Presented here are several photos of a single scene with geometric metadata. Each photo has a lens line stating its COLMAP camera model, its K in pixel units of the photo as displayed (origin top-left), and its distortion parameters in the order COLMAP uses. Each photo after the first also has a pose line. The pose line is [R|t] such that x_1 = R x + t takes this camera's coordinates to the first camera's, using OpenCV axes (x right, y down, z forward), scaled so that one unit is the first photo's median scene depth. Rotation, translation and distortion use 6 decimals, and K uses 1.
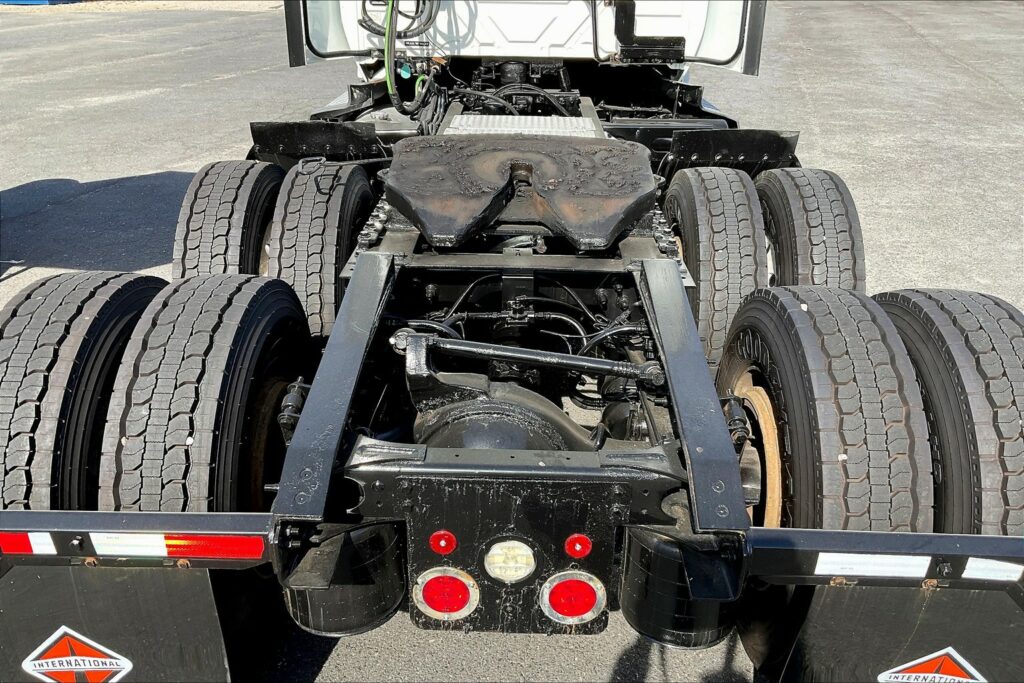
lens RADIAL K [[847.0, 0, 512.0], [0, 847.0, 341.5], [0, 0, 1]] dist [0.094397, -0.181040]
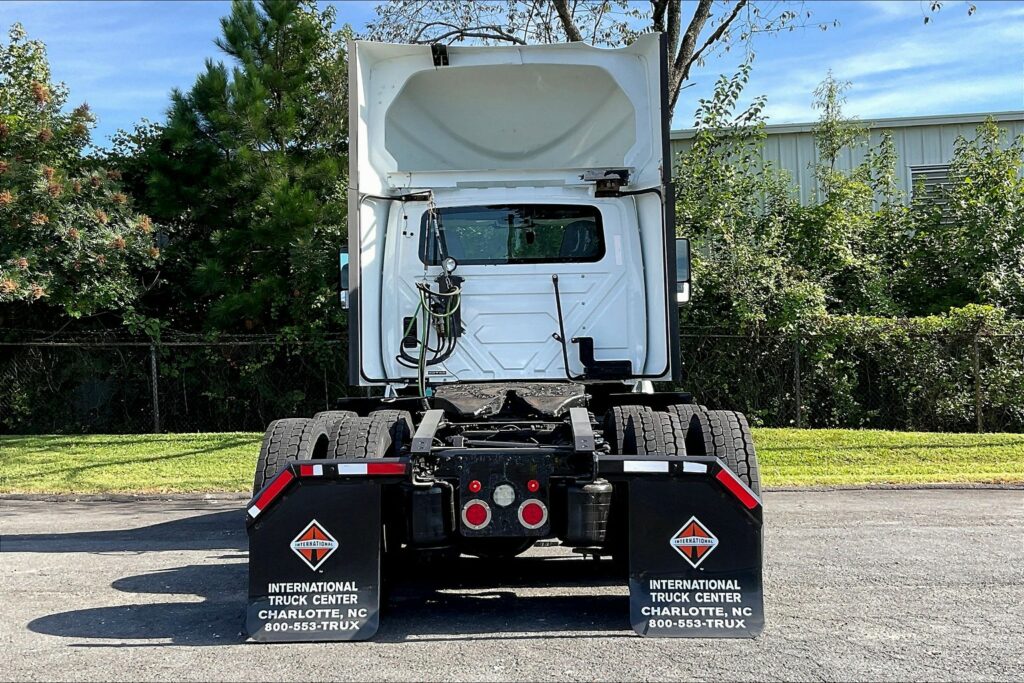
lens RADIAL K [[1236.7, 0, 512.0], [0, 1236.7, 341.5], [0, 0, 1]] dist [0.073806, -0.004980]
pose [[0.999321, -0.036681, -0.003412, 0.016600], [0.031095, 0.889522, -0.455834, 0.522975], [0.019755, 0.455418, 0.890058, -0.799126]]
